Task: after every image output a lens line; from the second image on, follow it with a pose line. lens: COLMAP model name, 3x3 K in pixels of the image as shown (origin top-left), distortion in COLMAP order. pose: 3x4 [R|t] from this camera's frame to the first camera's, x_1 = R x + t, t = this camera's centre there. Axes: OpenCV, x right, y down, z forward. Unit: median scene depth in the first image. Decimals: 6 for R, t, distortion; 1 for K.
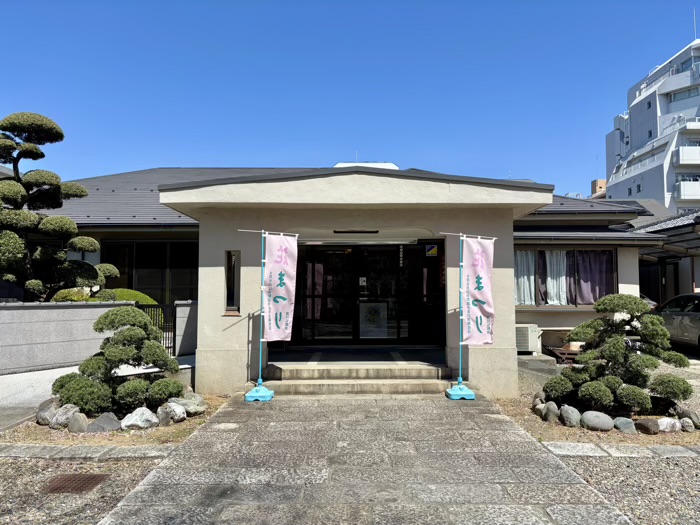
lens RADIAL K [[526.1, 0, 350.0], [0, 526.1, 262.5], [0, 0, 1]] dist [0.132391, -0.156166]
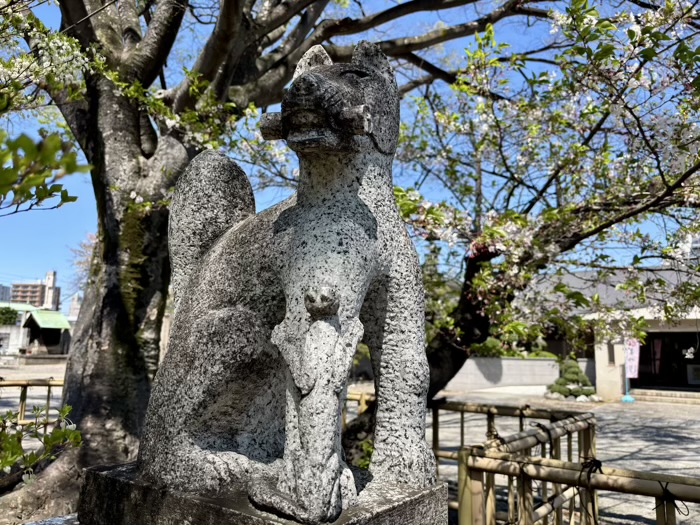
lens RADIAL K [[526.1, 0, 350.0], [0, 526.1, 262.5], [0, 0, 1]] dist [0.132391, -0.156166]
pose [[0.803017, -0.076996, -0.590962, 0.317820], [0.014824, 0.993893, -0.109351, -0.125053], [0.595772, 0.079050, 0.799254, -1.775556]]
